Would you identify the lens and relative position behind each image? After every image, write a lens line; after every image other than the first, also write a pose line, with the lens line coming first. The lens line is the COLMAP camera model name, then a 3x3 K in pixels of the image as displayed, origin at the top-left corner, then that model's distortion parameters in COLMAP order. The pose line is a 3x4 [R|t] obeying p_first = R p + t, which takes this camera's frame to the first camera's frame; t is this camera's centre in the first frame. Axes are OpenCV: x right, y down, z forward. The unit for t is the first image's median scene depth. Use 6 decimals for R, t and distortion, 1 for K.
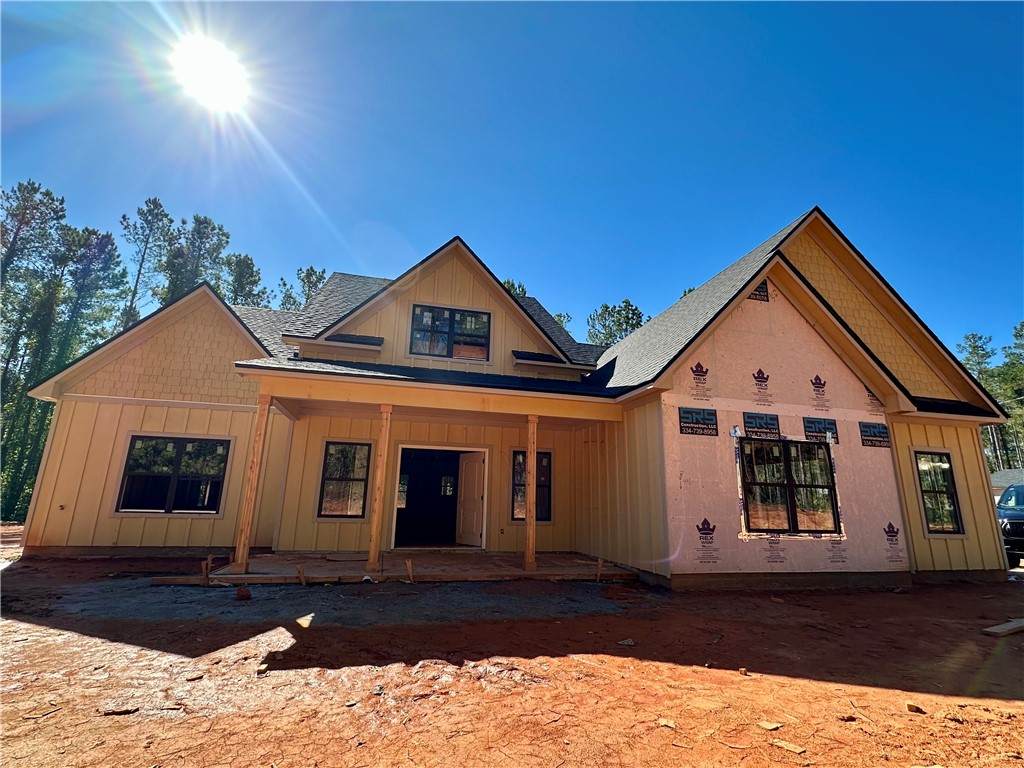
lens RADIAL K [[478.3, 0, 512.0], [0, 478.3, 384.0], [0, 0, 1]] dist [-0.001333, -0.000106]
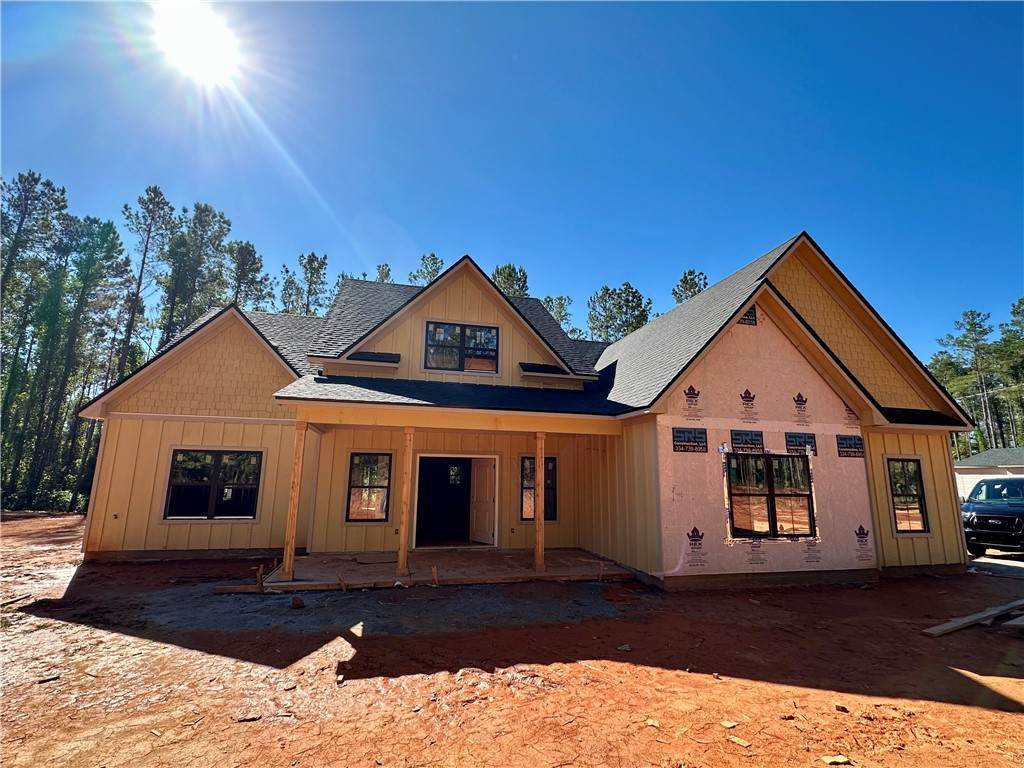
lens RADIAL K [[479.3, 0, 512.0], [0, 479.3, 384.0], [0, 0, 1]] dist [-0.001475, -0.000057]
pose [[0.999953, -0.009708, -0.000331, -0.021362], [0.009711, 0.998497, 0.053933, -0.105731], [-0.000193, -0.053934, 0.998544, -0.097978]]
